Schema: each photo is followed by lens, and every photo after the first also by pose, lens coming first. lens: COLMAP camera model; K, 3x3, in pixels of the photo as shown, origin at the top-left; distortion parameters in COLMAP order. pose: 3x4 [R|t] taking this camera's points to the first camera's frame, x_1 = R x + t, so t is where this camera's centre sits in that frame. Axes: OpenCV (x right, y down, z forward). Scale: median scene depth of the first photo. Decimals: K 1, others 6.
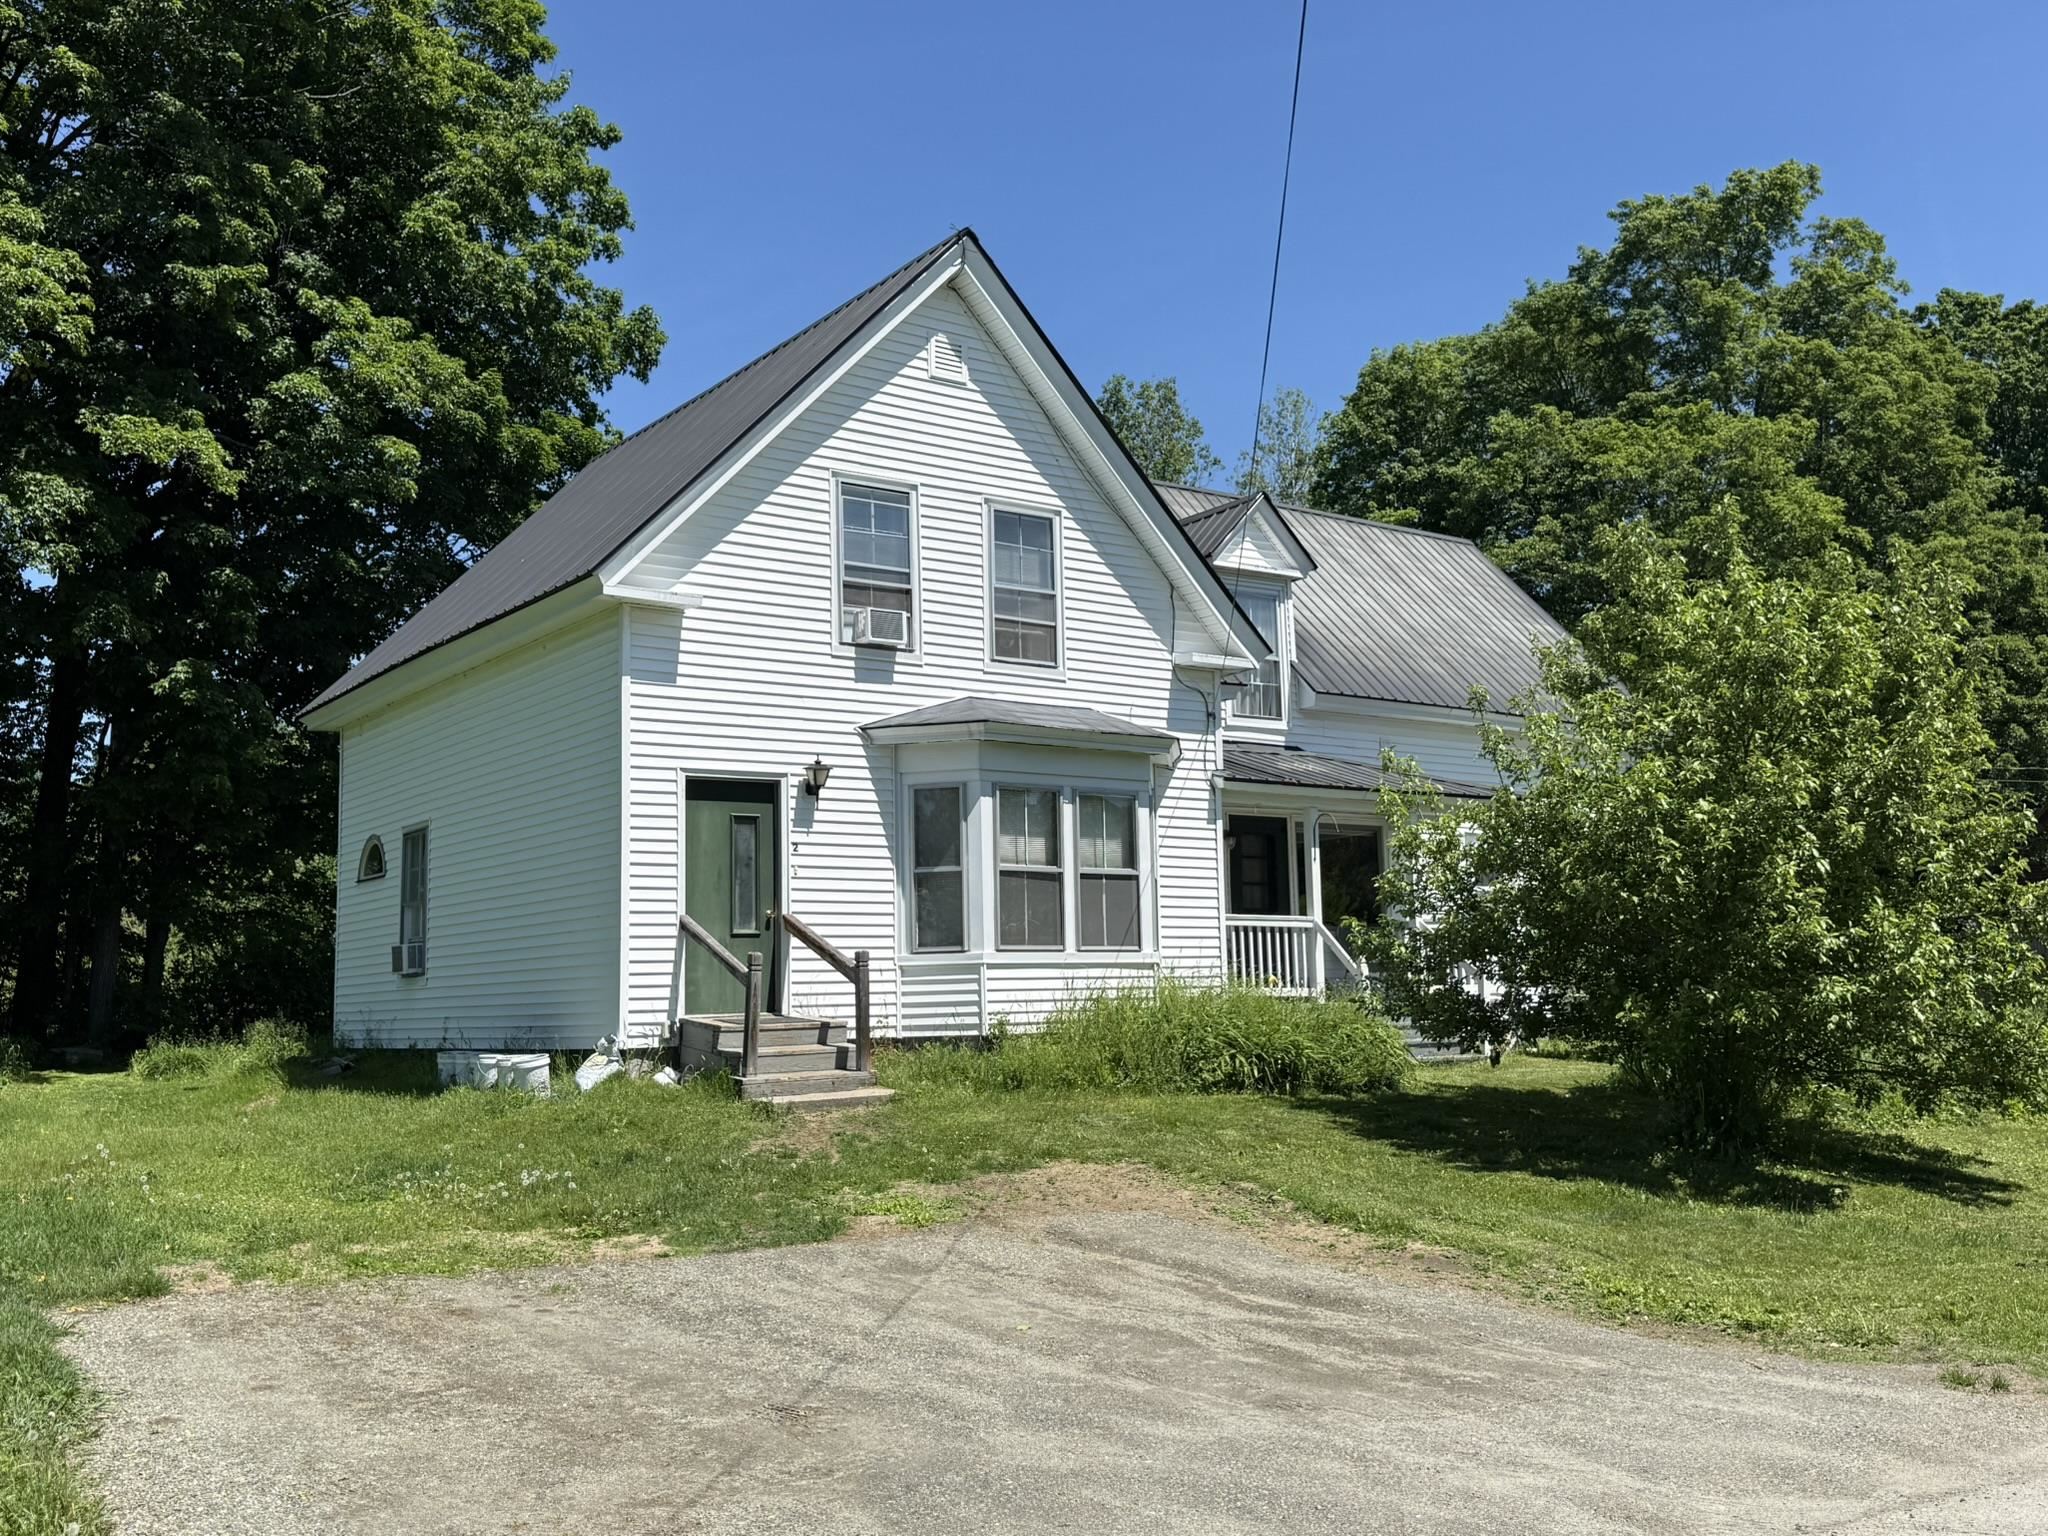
lens RADIAL K [[1887.2, 0, 1024.0], [0, 1887.2, 768.0], [0, 0, 1]] dist [0.003621, 0.000541]
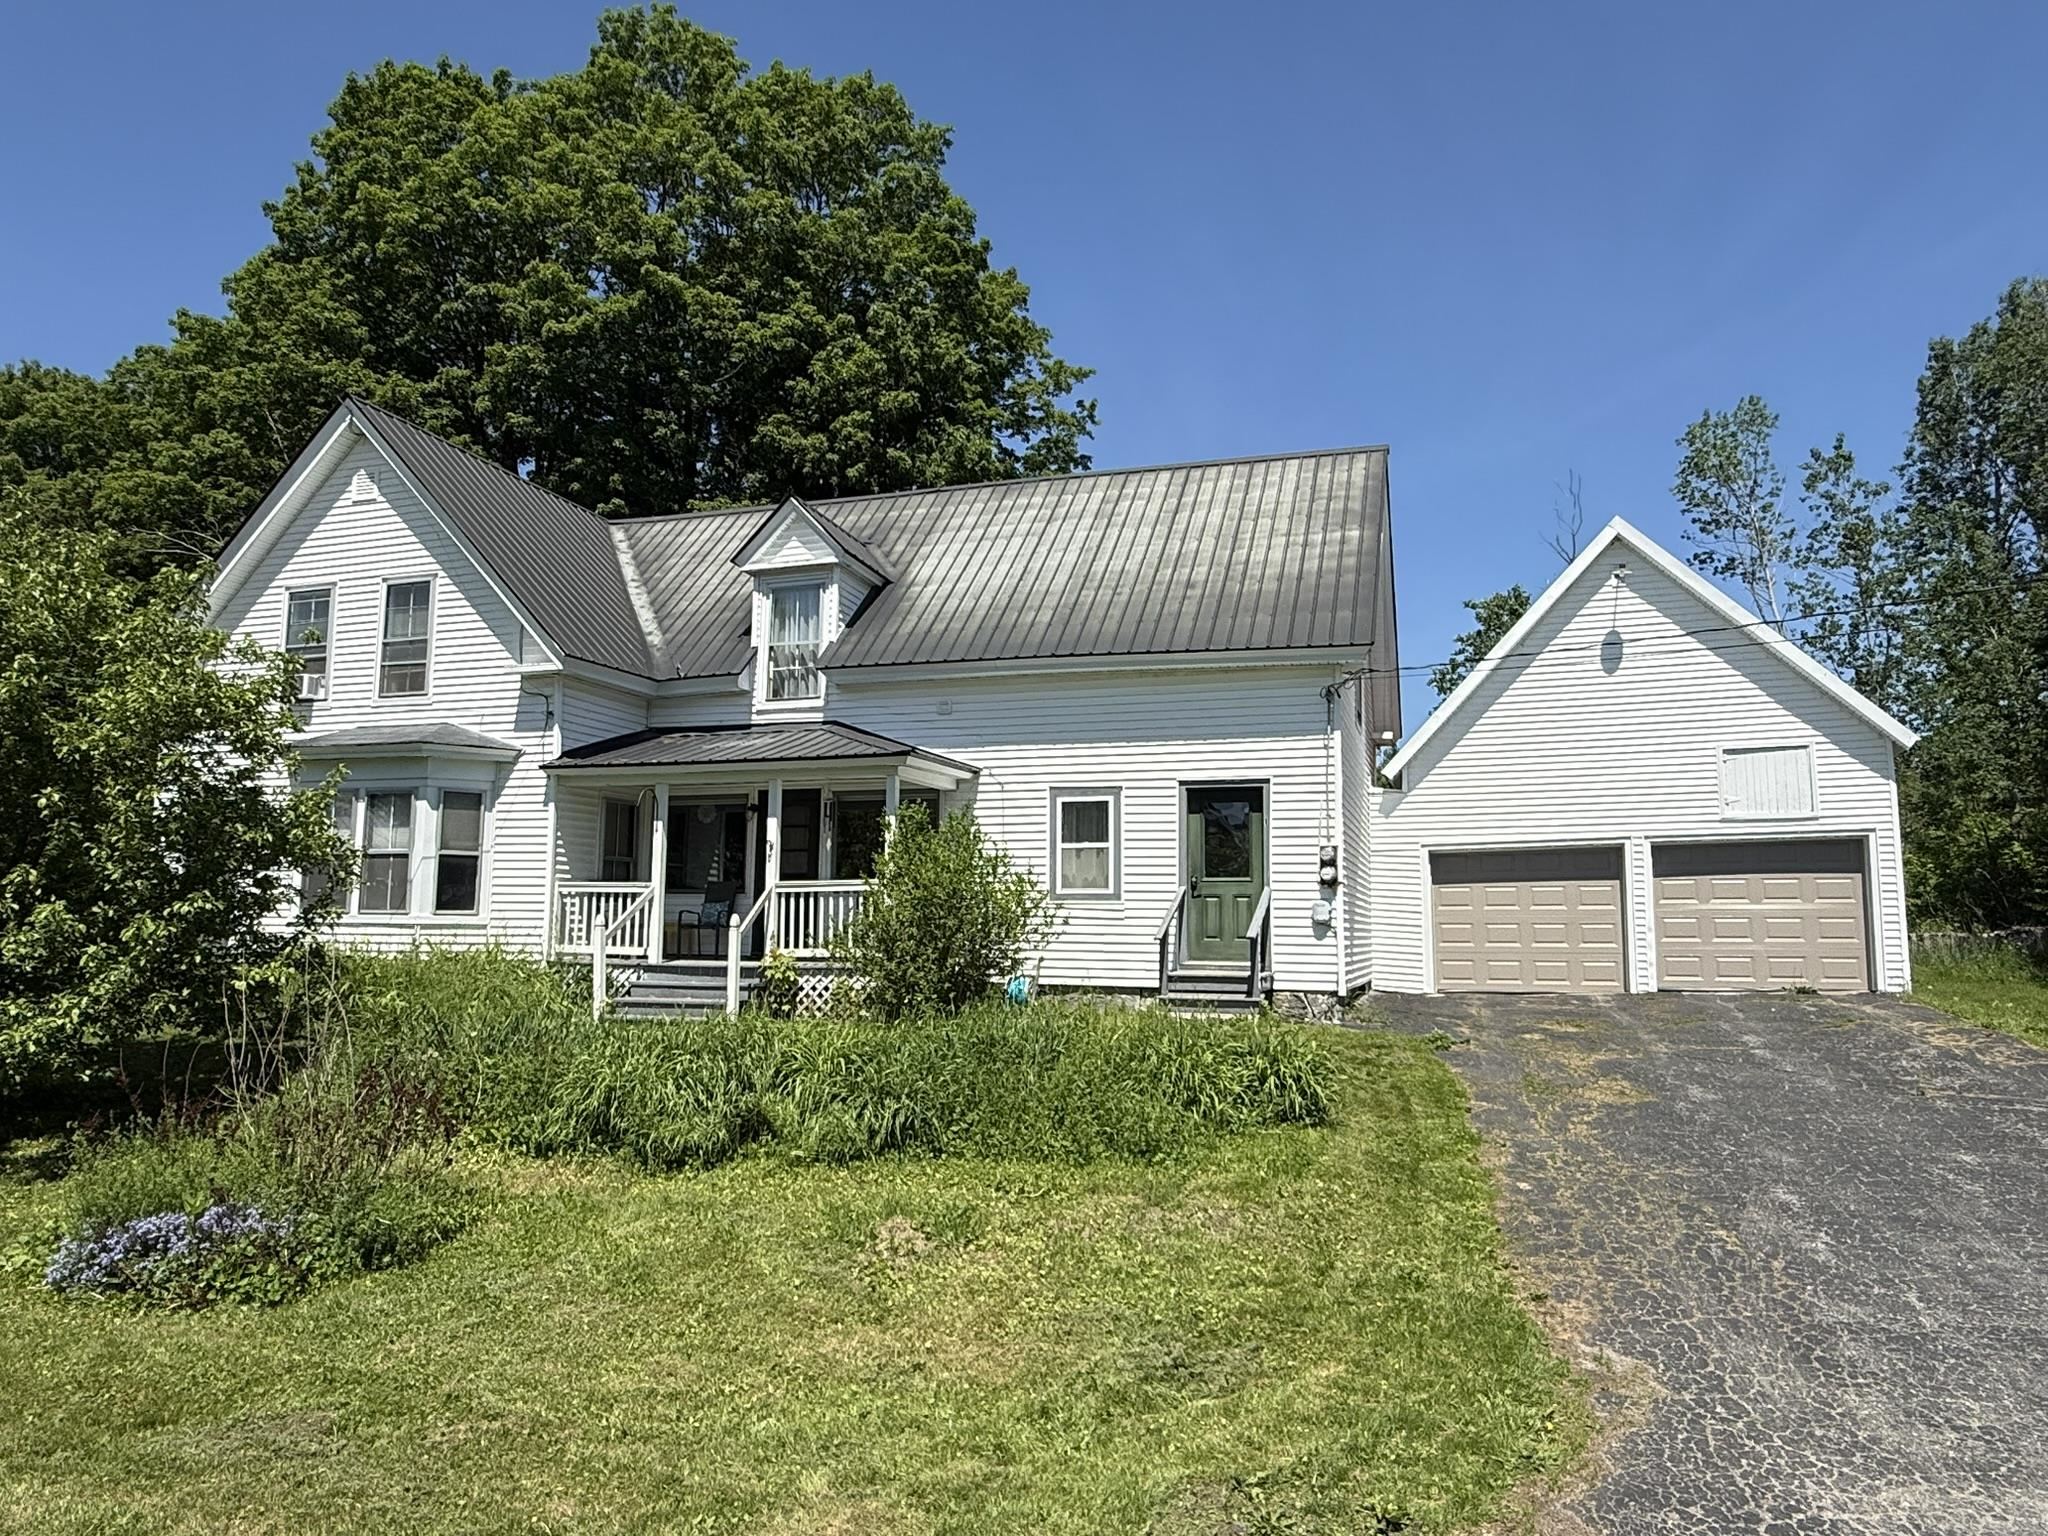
lens RADIAL K [[1349.4, 0, 1024.0], [0, 1349.4, 768.0], [0, 0, 1]] dist [-0.001666, -0.000044]
pose [[0.559783, -0.079039, -0.824861, 0.994791], [0.074610, 0.996205, -0.044824, 0.068256], [0.825274, -0.036451, 0.563555, 0.803752]]
